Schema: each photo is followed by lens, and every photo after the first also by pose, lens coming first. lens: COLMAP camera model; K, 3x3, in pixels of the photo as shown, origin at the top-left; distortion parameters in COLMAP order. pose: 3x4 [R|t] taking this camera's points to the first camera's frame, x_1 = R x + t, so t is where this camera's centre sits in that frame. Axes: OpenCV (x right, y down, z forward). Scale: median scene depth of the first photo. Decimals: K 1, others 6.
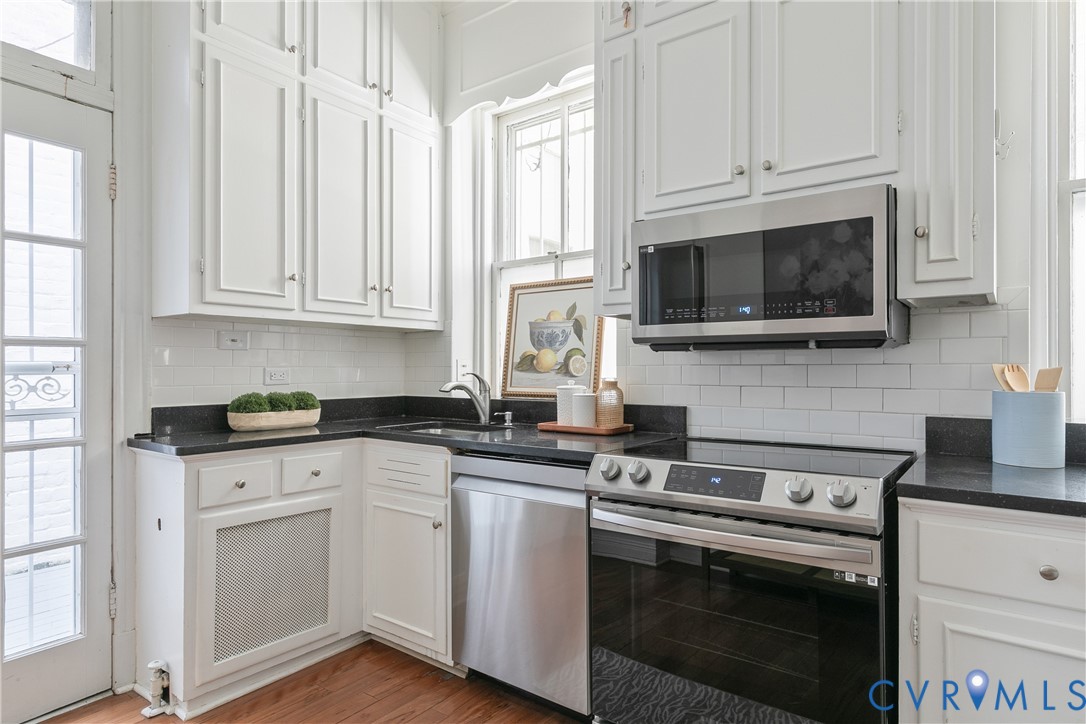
lens RADIAL K [[624.1, 0, 549.8], [0, 624.1, 368.4], [0, 0, 1]] dist [0.008083, 0.001043]
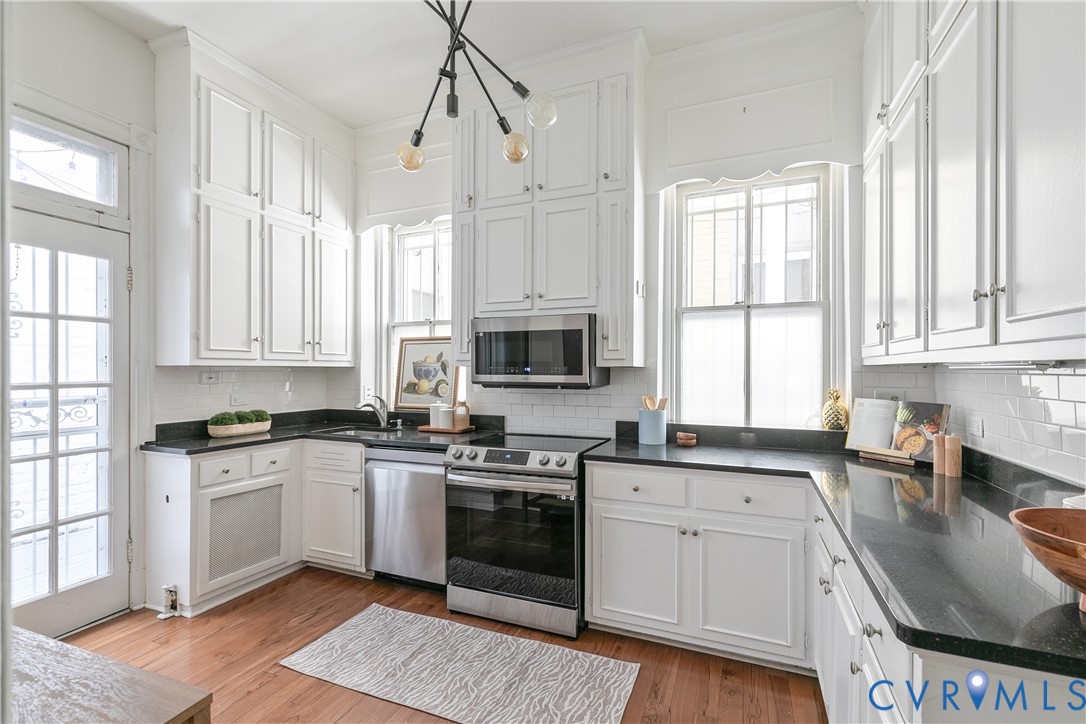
lens RADIAL K [[493.1, 0, 560.2], [0, 493.1, 373.9], [0, 0, 1]] dist [0.013338, -0.001844]
pose [[0.966455, 0.002099, 0.256827, 0.009857], [-0.004105, 0.999965, 0.007275, -0.074172], [-0.256803, -0.008085, 0.966430, -0.432397]]
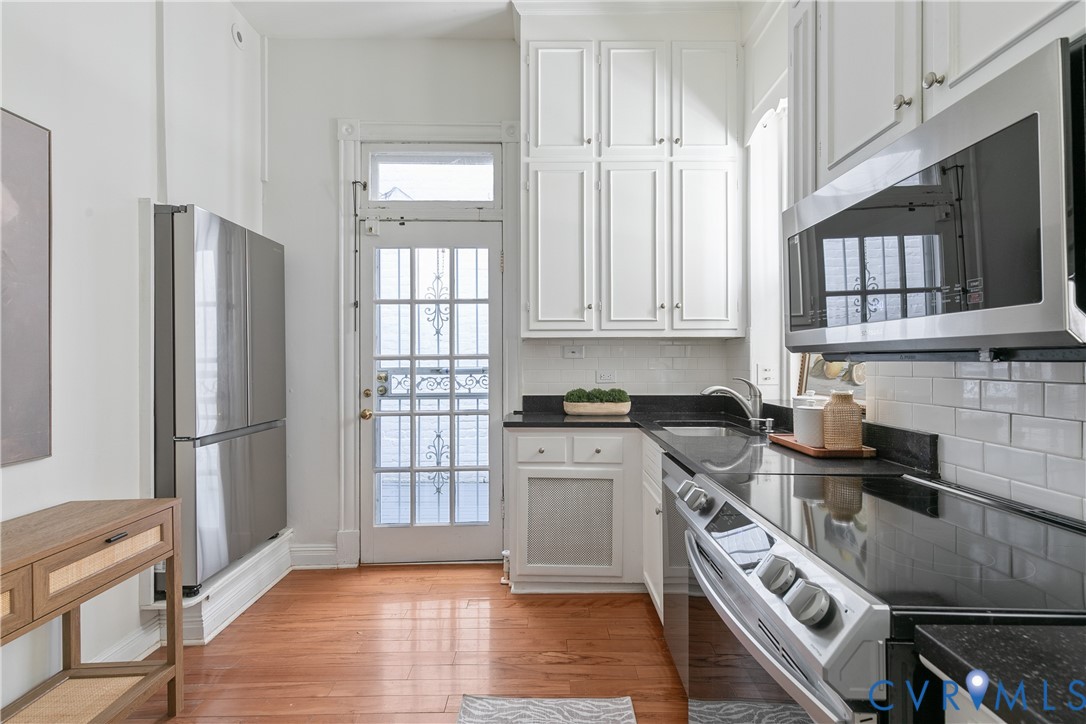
lens RADIAL K [[493.1, 0, 547.0], [0, 493.1, 359.9], [0, 0, 1]] dist [0.013338, -0.001844]
pose [[0.579372, -0.003046, -0.815058, 0.446049], [0.002066, 0.999995, -0.002269, -0.026739], [0.815061, -0.000369, 0.579375, 0.309100]]
